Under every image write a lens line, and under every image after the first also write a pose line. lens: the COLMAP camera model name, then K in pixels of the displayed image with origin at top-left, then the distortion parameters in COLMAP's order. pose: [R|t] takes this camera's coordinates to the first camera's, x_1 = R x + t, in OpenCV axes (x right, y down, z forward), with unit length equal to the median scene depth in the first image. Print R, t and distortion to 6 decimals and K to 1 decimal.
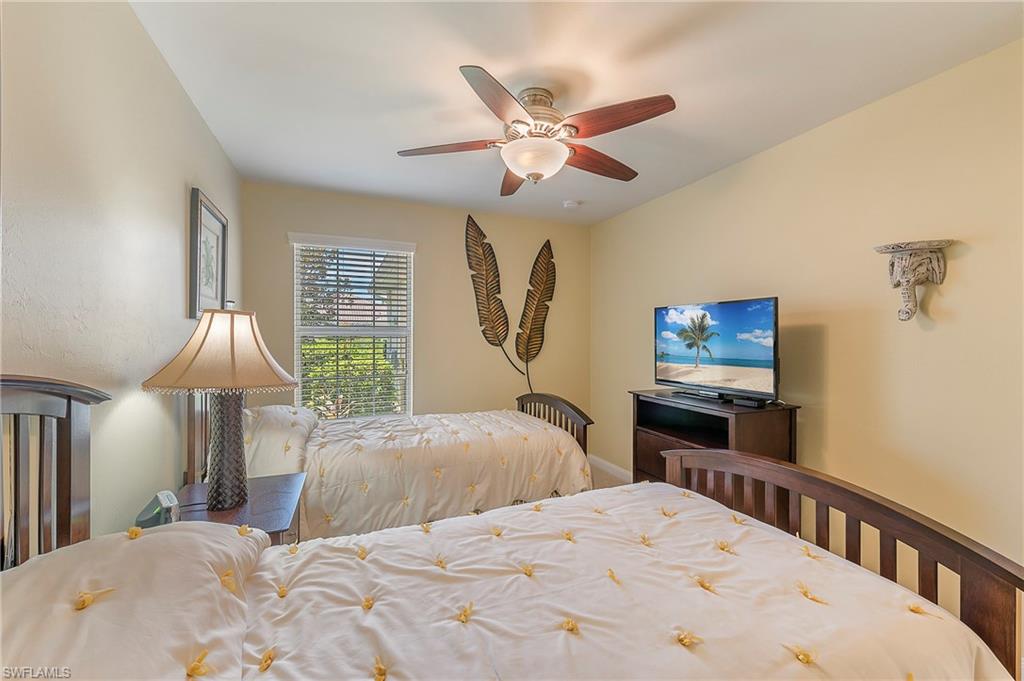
lens RADIAL K [[428.5, 0, 512.0], [0, 428.5, 340.5], [0, 0, 1]] dist [0.003862, 0.000089]
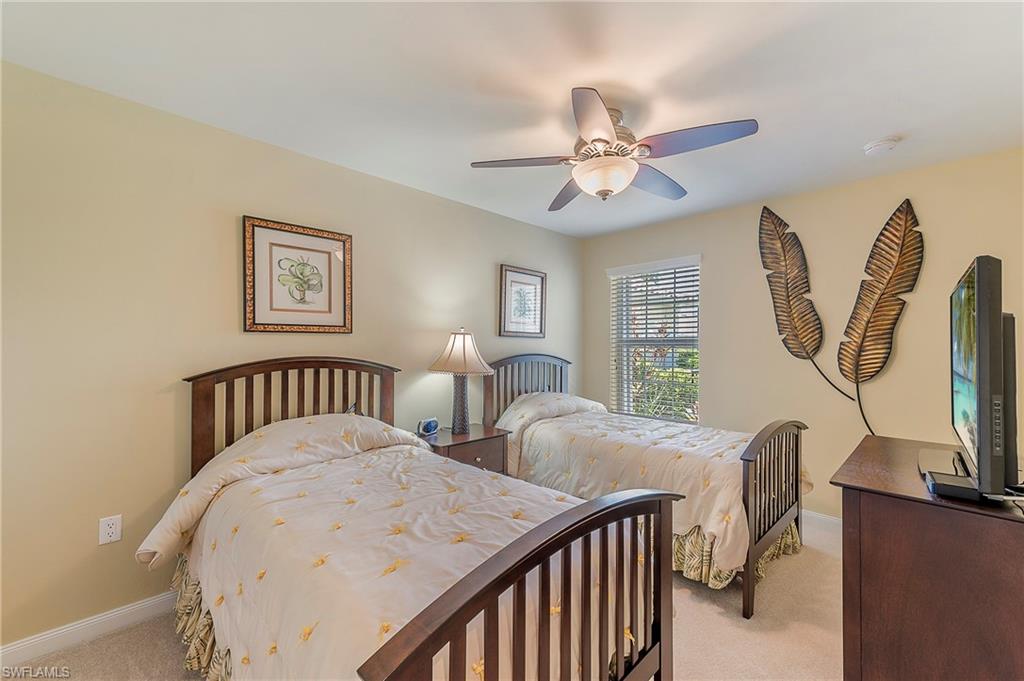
lens RADIAL K [[402.2, 0, 517.1], [0, 402.2, 347.6], [0, 0, 1]] dist [0.027230, 0.000208]
pose [[0.385363, 0.002687, -0.922761, 0.468406], [-0.010928, 0.999939, -0.001653, -0.001264], [0.922700, 0.010721, 0.385369, 0.226349]]
